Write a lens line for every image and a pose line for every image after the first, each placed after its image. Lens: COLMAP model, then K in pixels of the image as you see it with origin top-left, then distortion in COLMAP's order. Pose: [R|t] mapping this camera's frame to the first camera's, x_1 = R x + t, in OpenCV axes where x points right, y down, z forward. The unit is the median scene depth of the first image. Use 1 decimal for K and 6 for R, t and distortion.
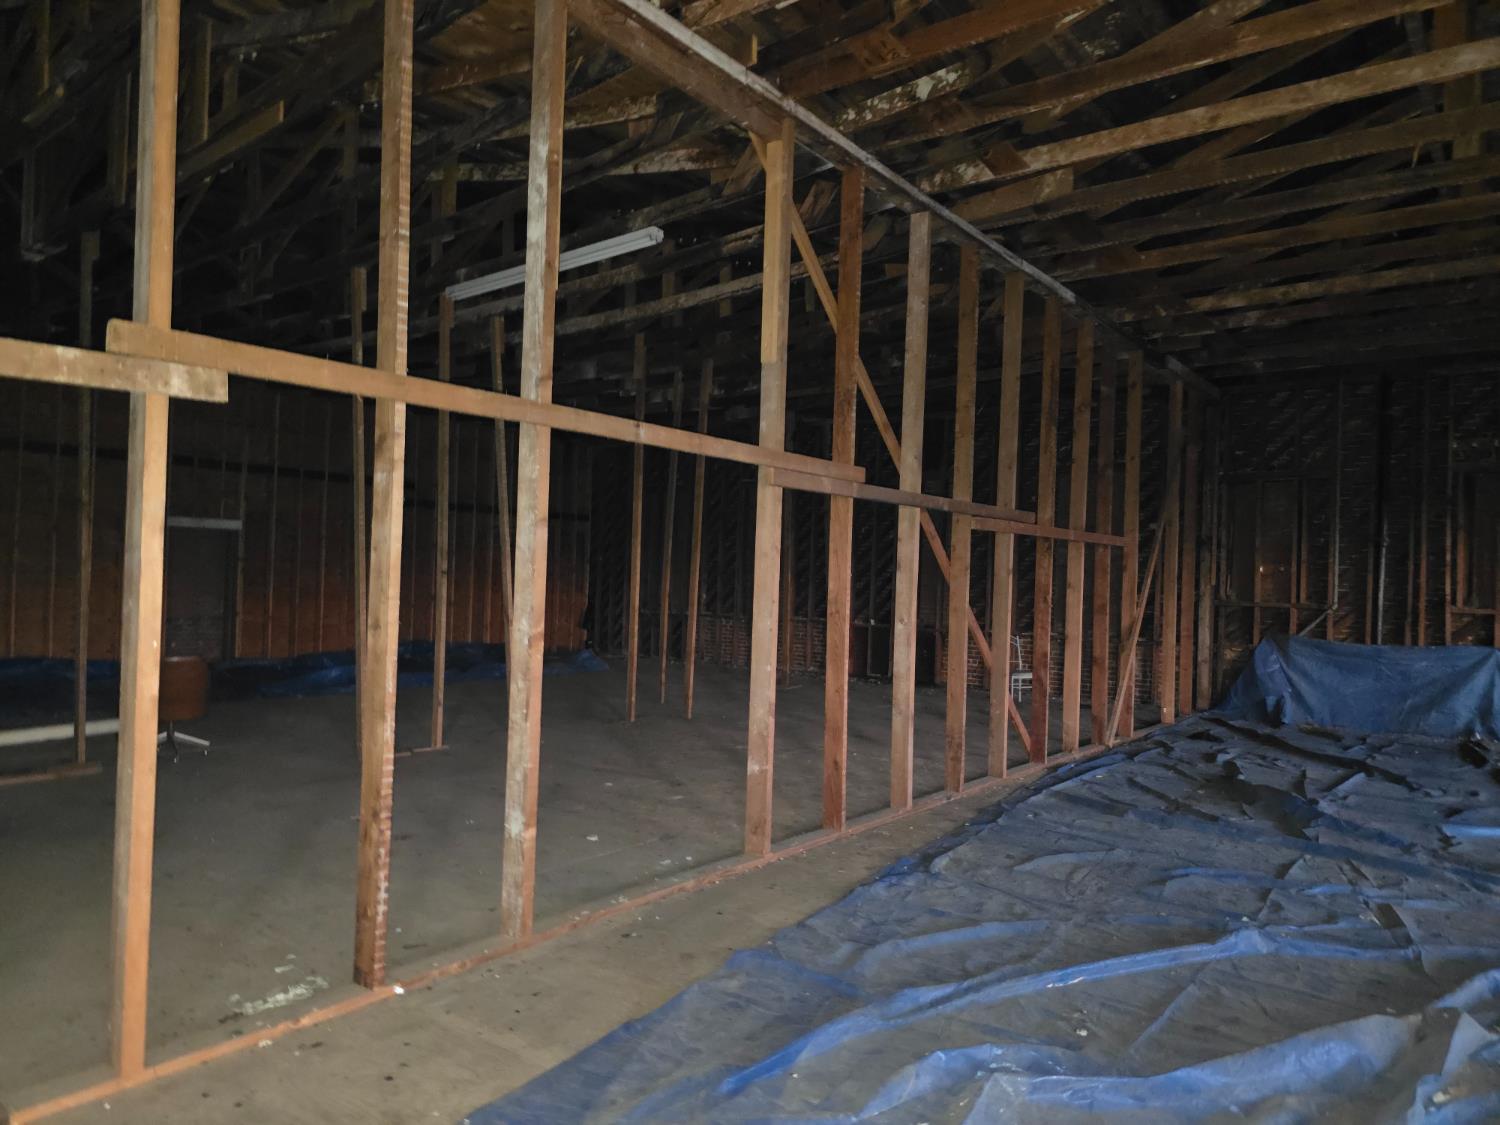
lens RADIAL K [[1007.7, 0, 747.8], [0, 1007.7, 567.2], [0, 0, 1]] dist [0.071453, -0.059989]
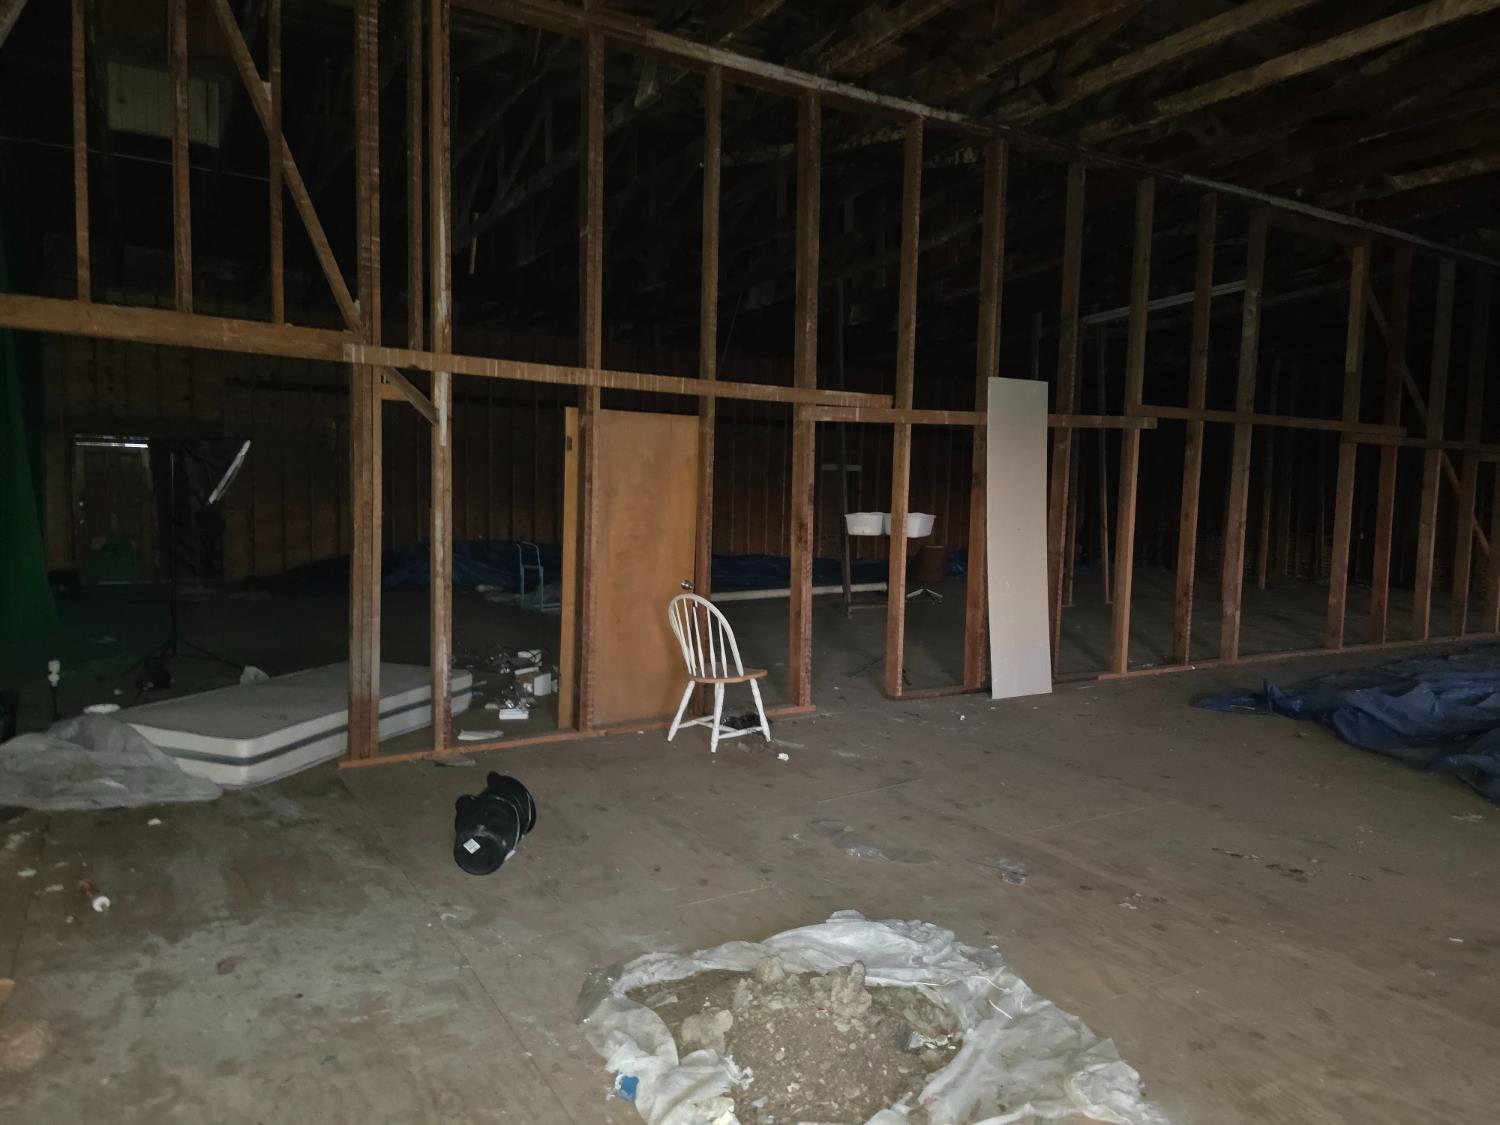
lens RADIAL K [[1007.7, 0, 761.4], [0, 1007.7, 573.0], [0, 0, 1]] dist [0.071453, -0.059989]
pose [[0.933907, 0.014215, -0.357233, -0.240624], [0.013077, 0.997182, 0.073866, 0.000712], [0.357276, -0.073656, 0.931090, -0.867296]]
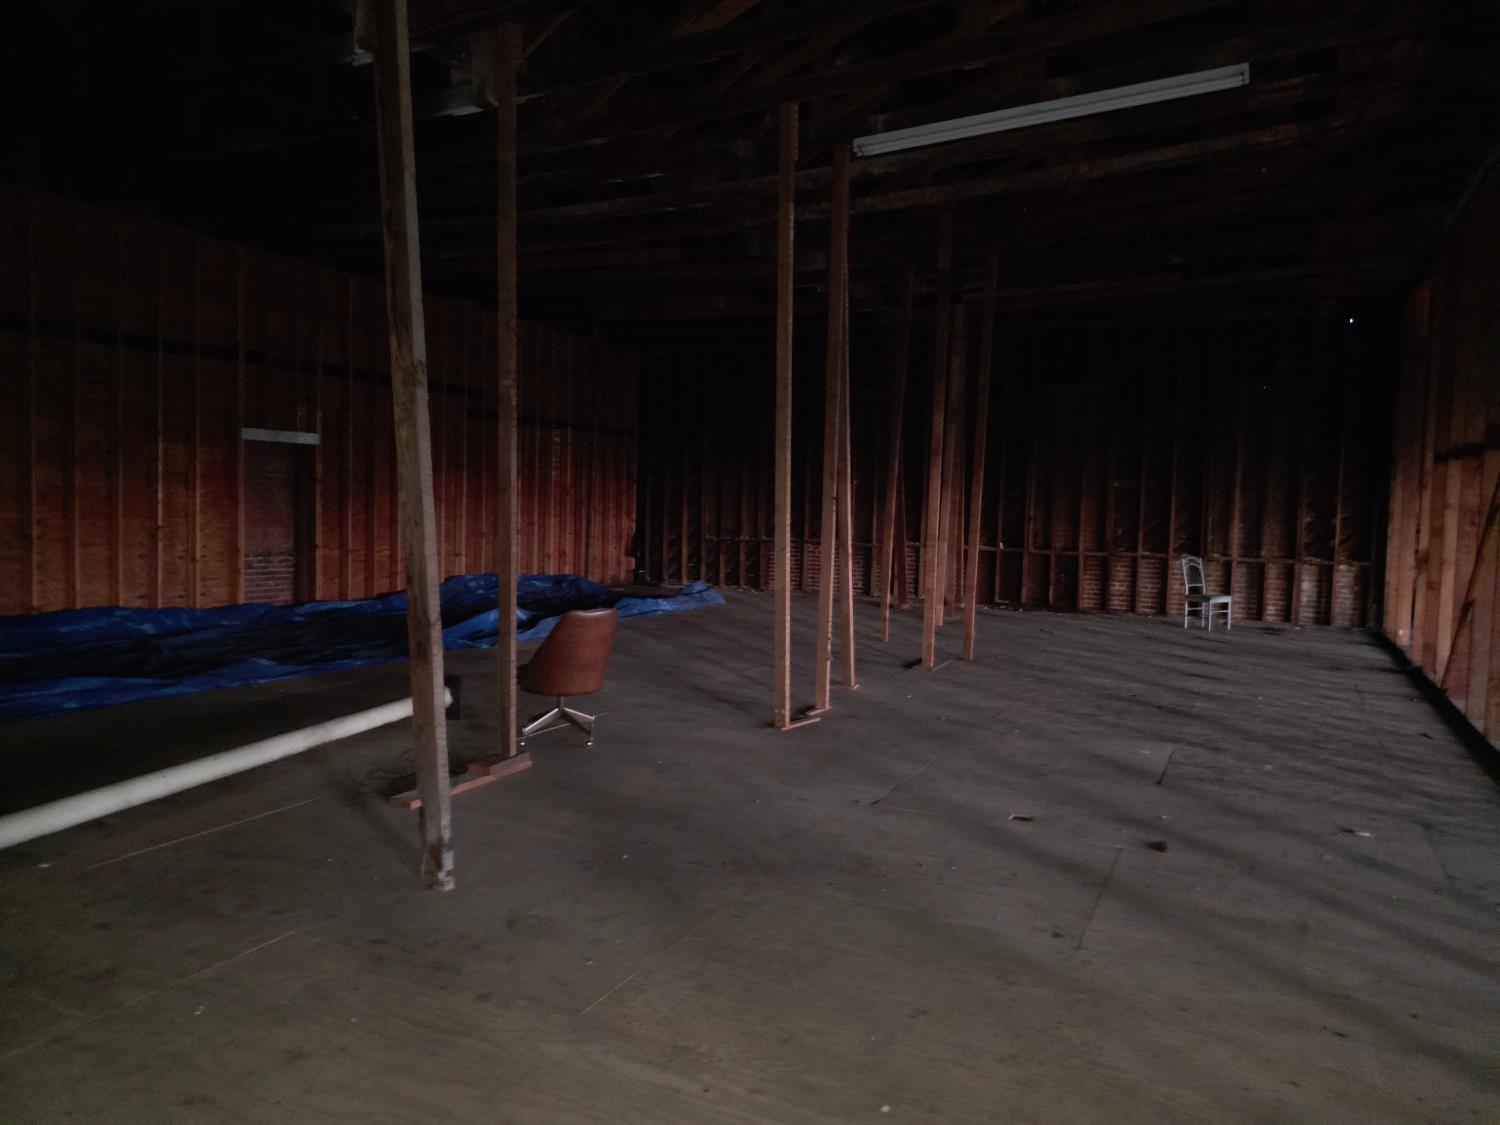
lens RADIAL K [[1007.7, 0, 746.3], [0, 1007.7, 560.3], [0, 0, 1]] dist [0.071453, -0.059989]
pose [[0.982195, -0.017544, 0.187041, -0.671854], [0.003791, 0.997278, 0.073634, -0.007084], [-0.187824, -0.071614, 0.979588, 0.268280]]
